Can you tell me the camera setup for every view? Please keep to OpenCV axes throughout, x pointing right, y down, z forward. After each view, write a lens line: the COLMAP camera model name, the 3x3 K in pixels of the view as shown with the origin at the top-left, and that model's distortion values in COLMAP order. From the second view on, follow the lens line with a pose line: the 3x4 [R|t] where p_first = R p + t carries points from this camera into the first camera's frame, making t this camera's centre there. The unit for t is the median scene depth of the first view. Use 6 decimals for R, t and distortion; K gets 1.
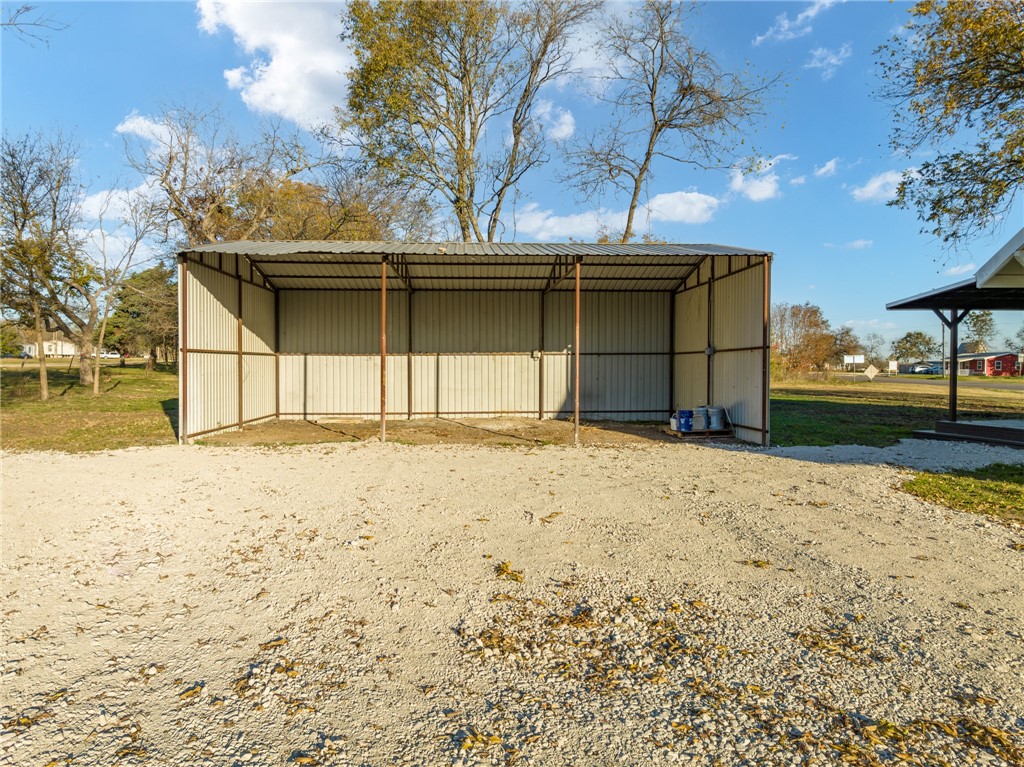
lens RADIAL K [[730.1, 0, 518.2], [0, 730.1, 375.4], [0, 0, 1]] dist [-0.027088, 0.003190]
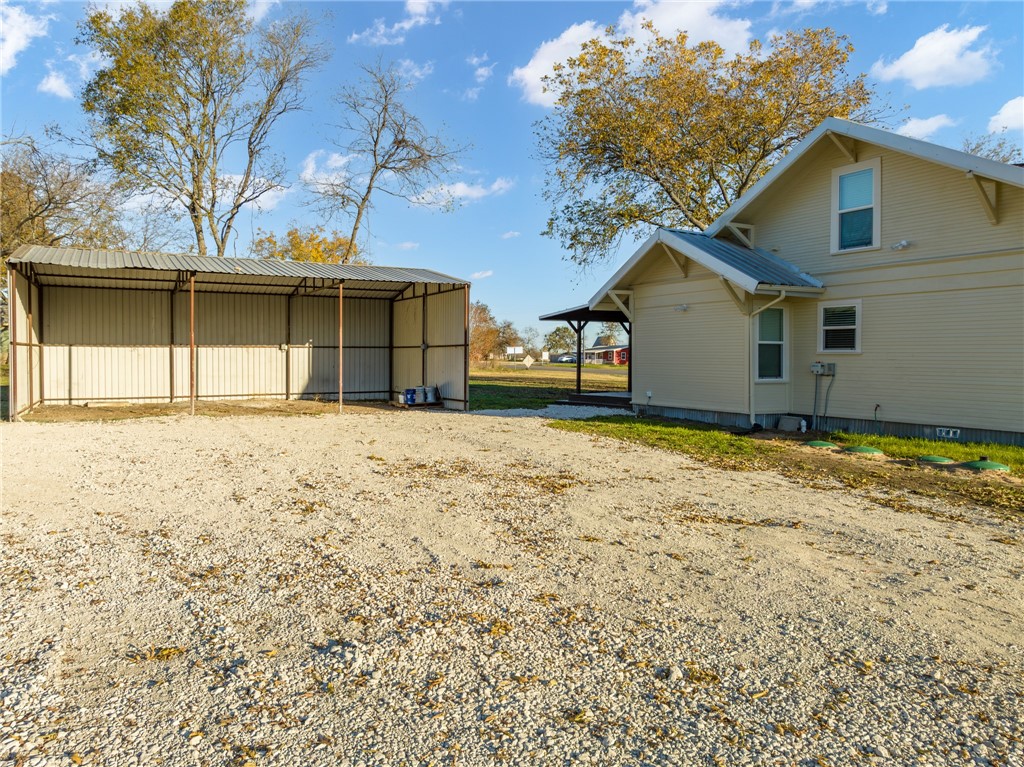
lens RADIAL K [[730.1, 0, 512.4], [0, 730.1, 379.2], [0, 0, 1]] dist [-0.027088, 0.003190]
pose [[0.908300, -0.009462, 0.418211, -0.138952], [0.000996, 0.999790, 0.020458, 0.000577], [-0.418317, -0.018165, 0.908119, -0.277651]]
